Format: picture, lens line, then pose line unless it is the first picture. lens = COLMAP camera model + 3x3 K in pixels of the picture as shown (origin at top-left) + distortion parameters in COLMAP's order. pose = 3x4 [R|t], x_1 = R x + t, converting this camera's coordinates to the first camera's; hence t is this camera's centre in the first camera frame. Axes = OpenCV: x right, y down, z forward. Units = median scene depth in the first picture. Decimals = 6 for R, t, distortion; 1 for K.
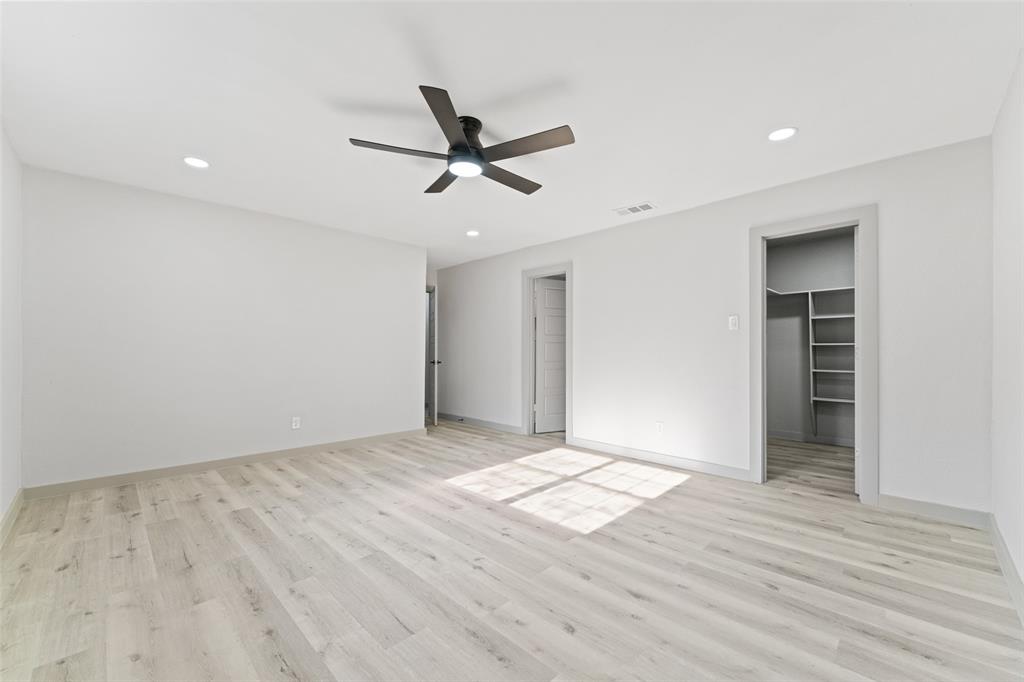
lens RADIAL K [[409.1, 0, 505.4], [0, 409.1, 347.7], [0, 0, 1]] dist [-0.003176, -0.000069]
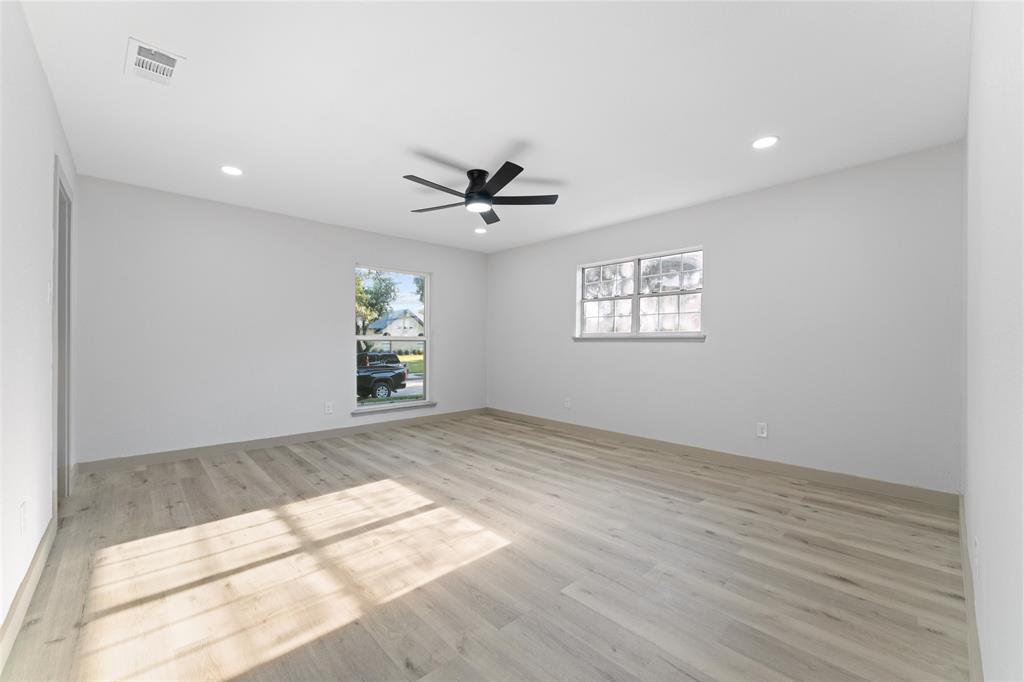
lens RADIAL K [[409.1, 0, 505.4], [0, 409.1, 347.7], [0, 0, 1]] dist [-0.003176, -0.000069]
pose [[-0.999584, -0.005610, 0.028286, -0.182302], [-0.005422, 0.999963, 0.006698, 0.014328], [-0.028323, 0.006542, -0.999577, 1.877888]]
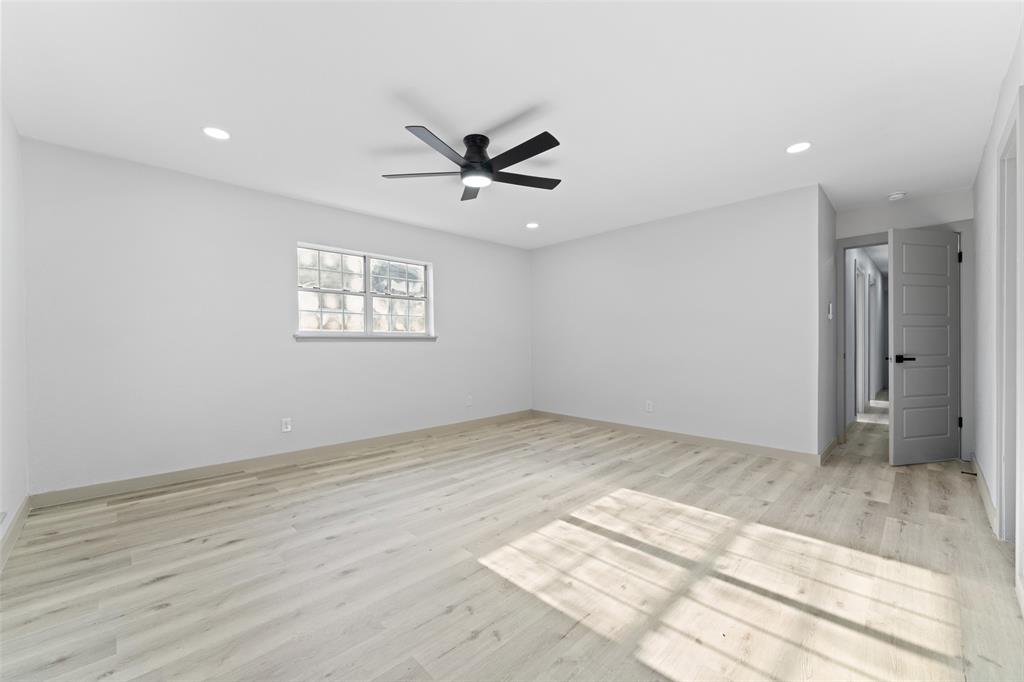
lens RADIAL K [[405.6, 0, 509.5], [0, 405.6, 351.1], [0, 0, 1]] dist [-0.000127, 0.000546]
pose [[-0.001457, 0.022451, -0.999747, 0.824547], [0.010871, 0.999689, 0.022434, 0.007481], [0.999940, -0.010835, -0.001701, 0.867699]]
